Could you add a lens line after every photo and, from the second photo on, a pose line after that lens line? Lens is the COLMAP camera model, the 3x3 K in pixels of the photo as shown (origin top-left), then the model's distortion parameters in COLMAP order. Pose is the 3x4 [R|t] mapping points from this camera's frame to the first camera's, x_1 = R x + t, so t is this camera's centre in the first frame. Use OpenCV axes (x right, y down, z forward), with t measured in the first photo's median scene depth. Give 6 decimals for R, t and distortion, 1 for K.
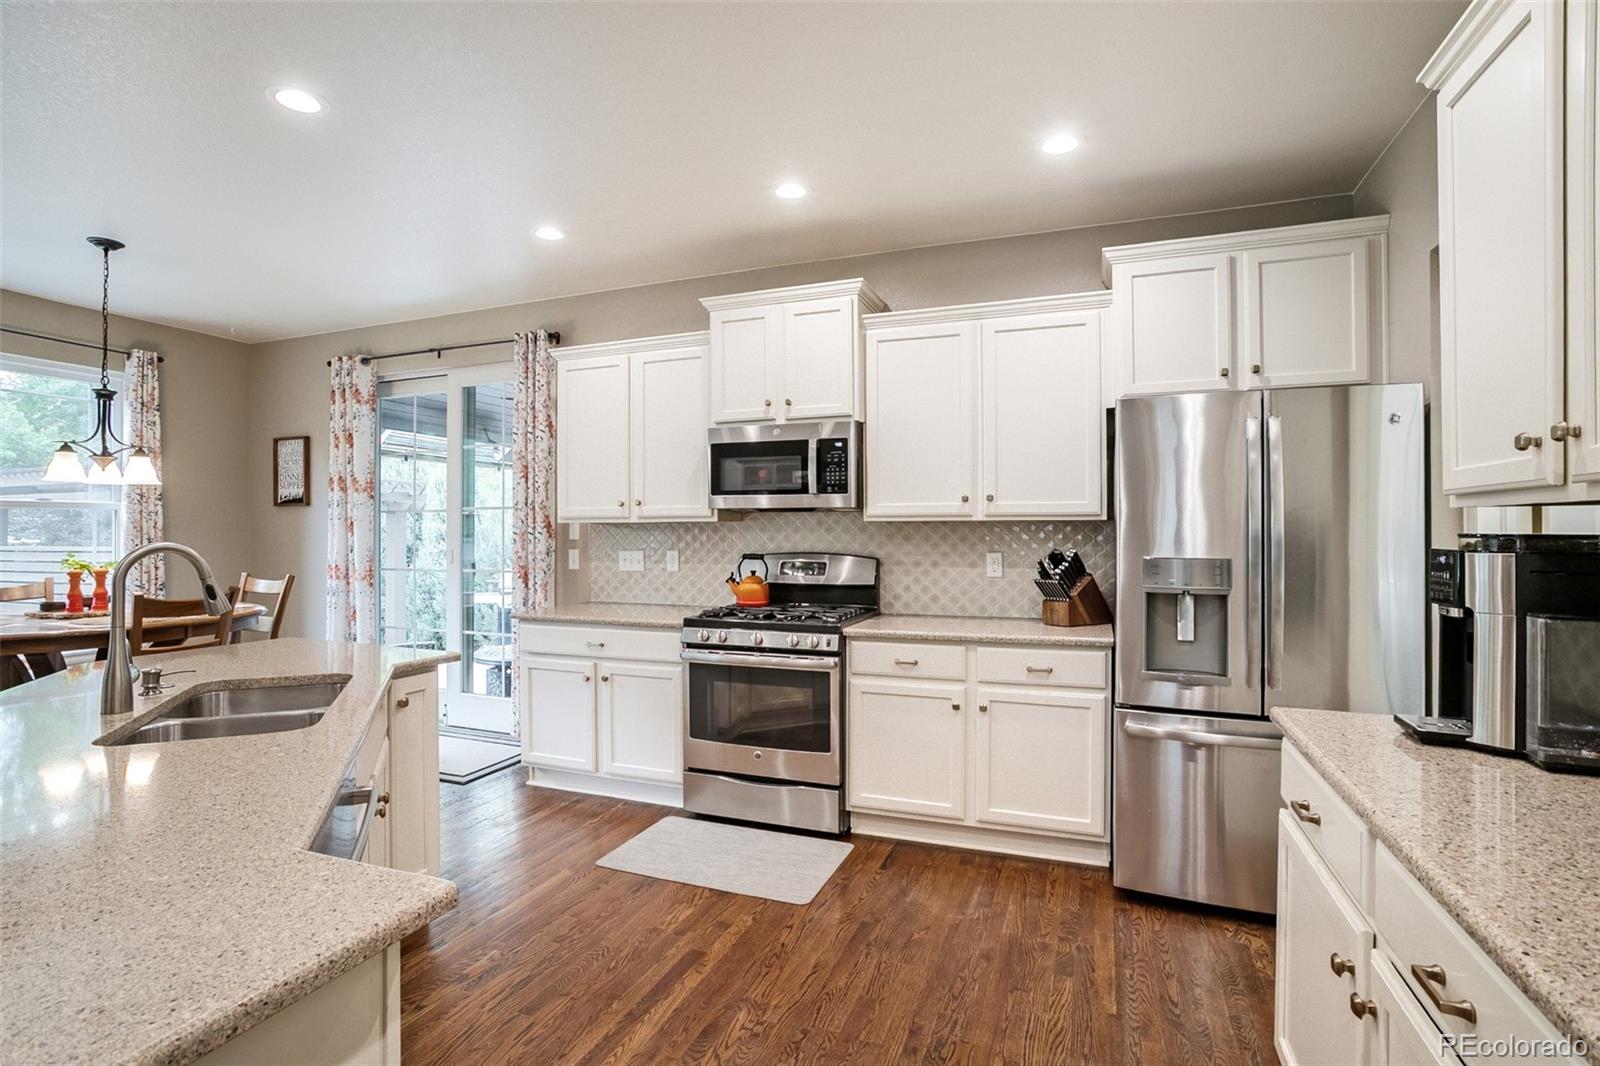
lens RADIAL K [[773.6, 0, 800.0], [0, 773.6, 533.0], [0, 0, 1]] dist [-0.052512, 0.022866]
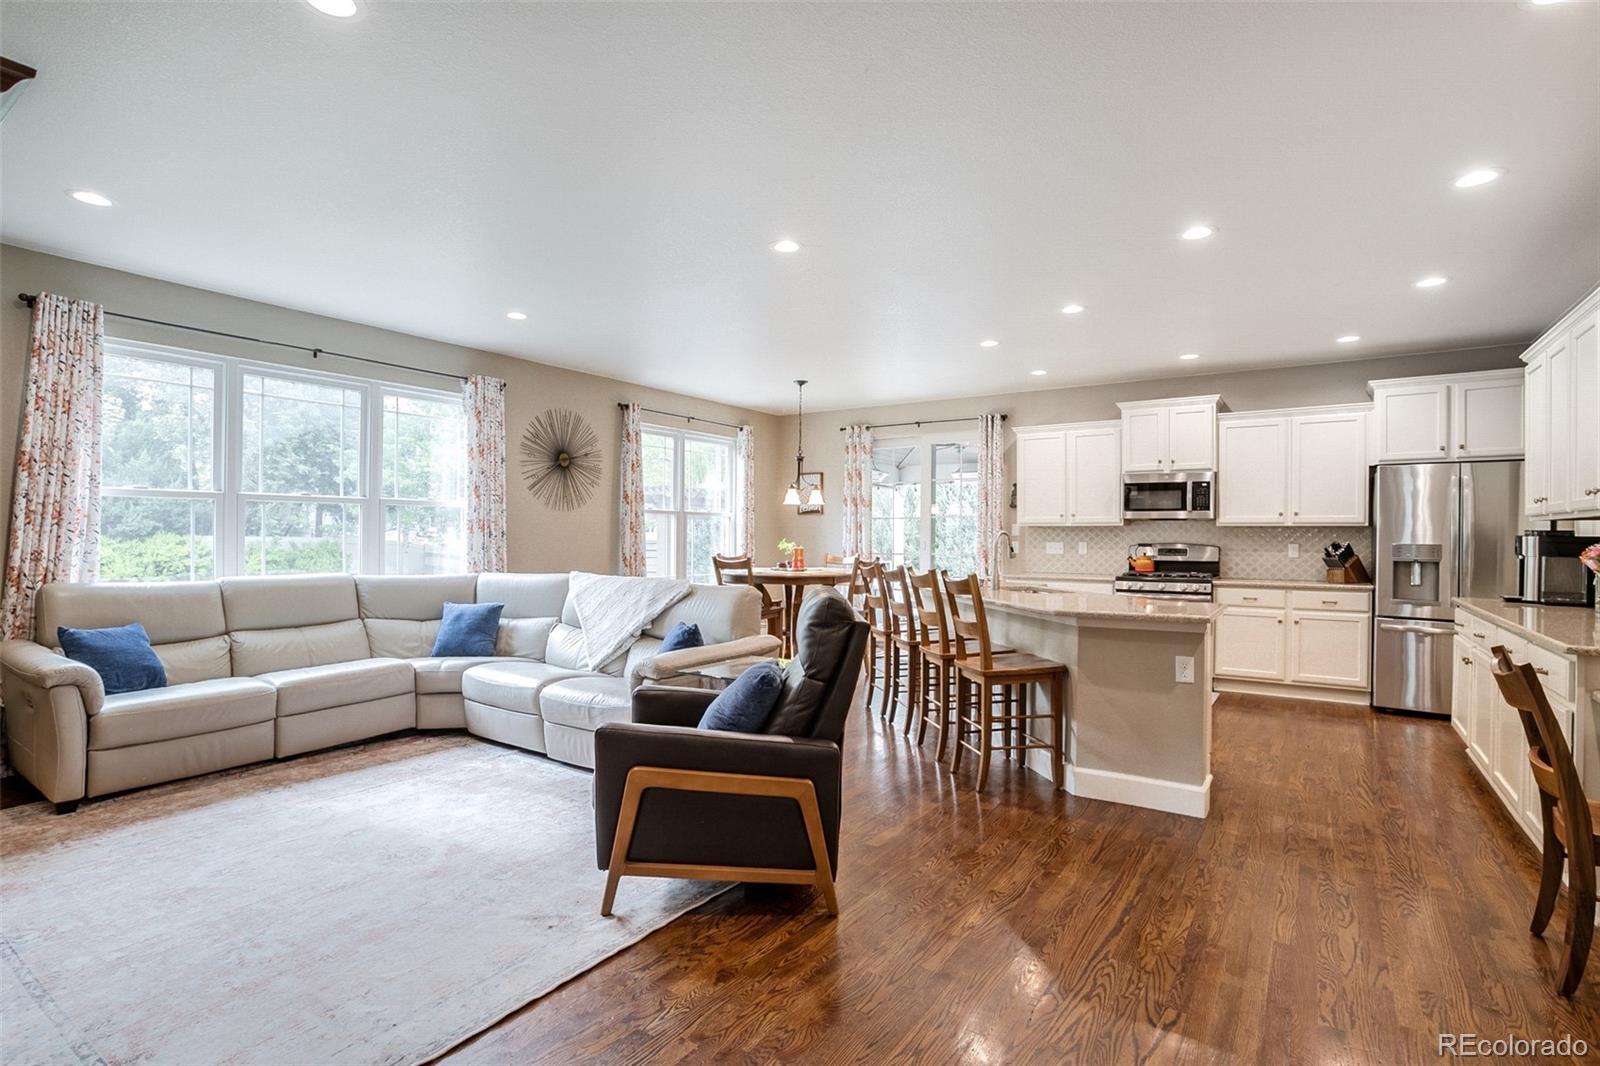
lens RADIAL K [[773.9, 0, 792.1], [0, 773.9, 538.7], [0, 0, 1]] dist [-0.069020, 0.043440]
pose [[0.972201, 0.009958, -0.233936, -0.462224], [-0.009950, 0.999950, 0.001212, 0.022714], [0.233936, 0.001149, 0.972251, -0.963710]]
